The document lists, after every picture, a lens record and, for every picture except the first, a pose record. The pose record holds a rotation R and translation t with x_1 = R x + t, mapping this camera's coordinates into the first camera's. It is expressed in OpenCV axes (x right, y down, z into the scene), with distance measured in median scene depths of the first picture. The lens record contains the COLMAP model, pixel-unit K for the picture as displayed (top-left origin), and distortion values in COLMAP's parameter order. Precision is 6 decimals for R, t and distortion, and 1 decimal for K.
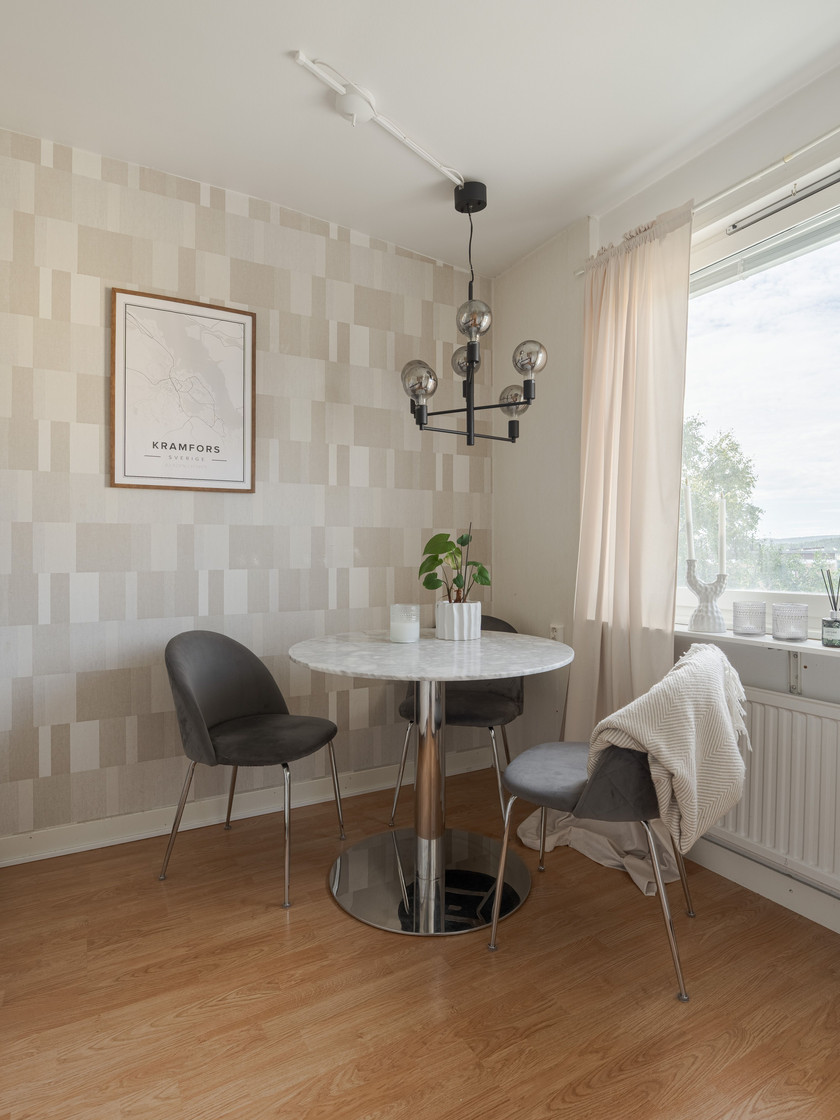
lens RADIAL K [[614.0, 0, 423.4], [0, 614.0, 550.3], [0, 0, 1]] dist [-0.019313, 0.003971]
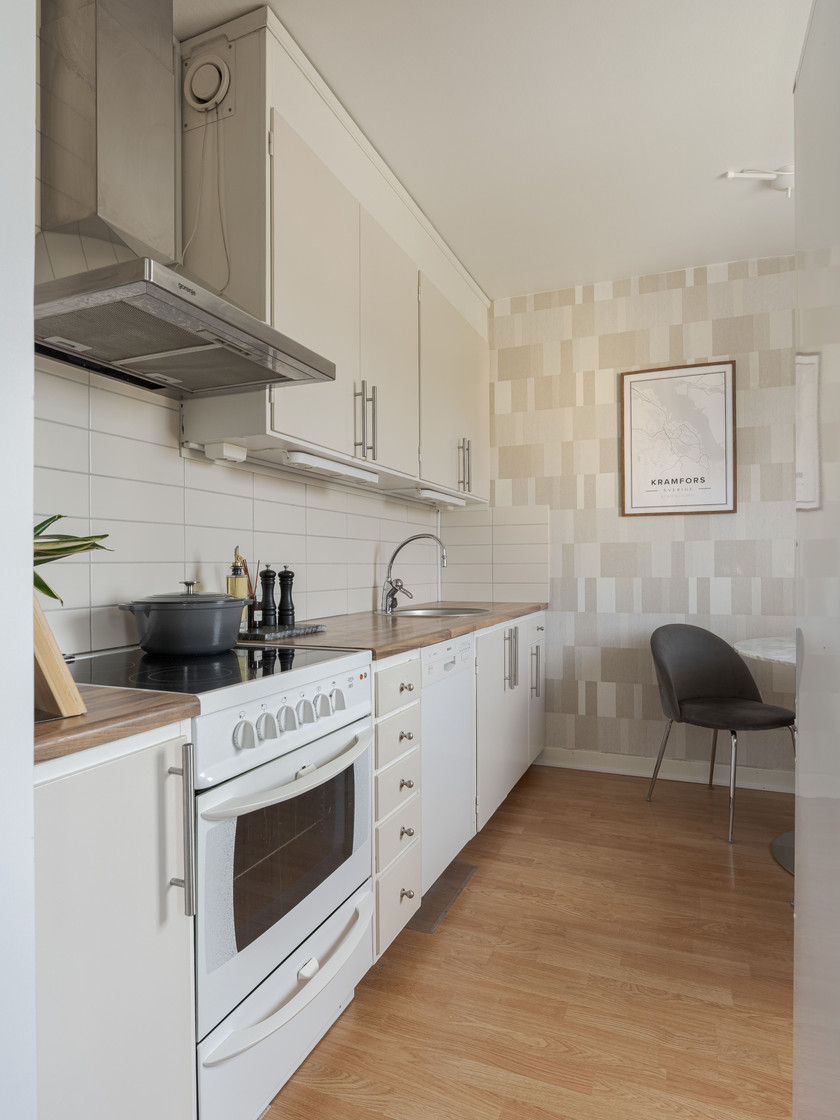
lens RADIAL K [[653.1, 0, 417.2], [0, 653.1, 562.6], [0, 0, 1]] dist [-0.001567, -0.000484]
pose [[0.622654, -0.003366, -0.782490, 0.357335], [0.005322, 0.999986, -0.000067, -0.000810], [0.782479, -0.004123, 0.622664, -0.289104]]
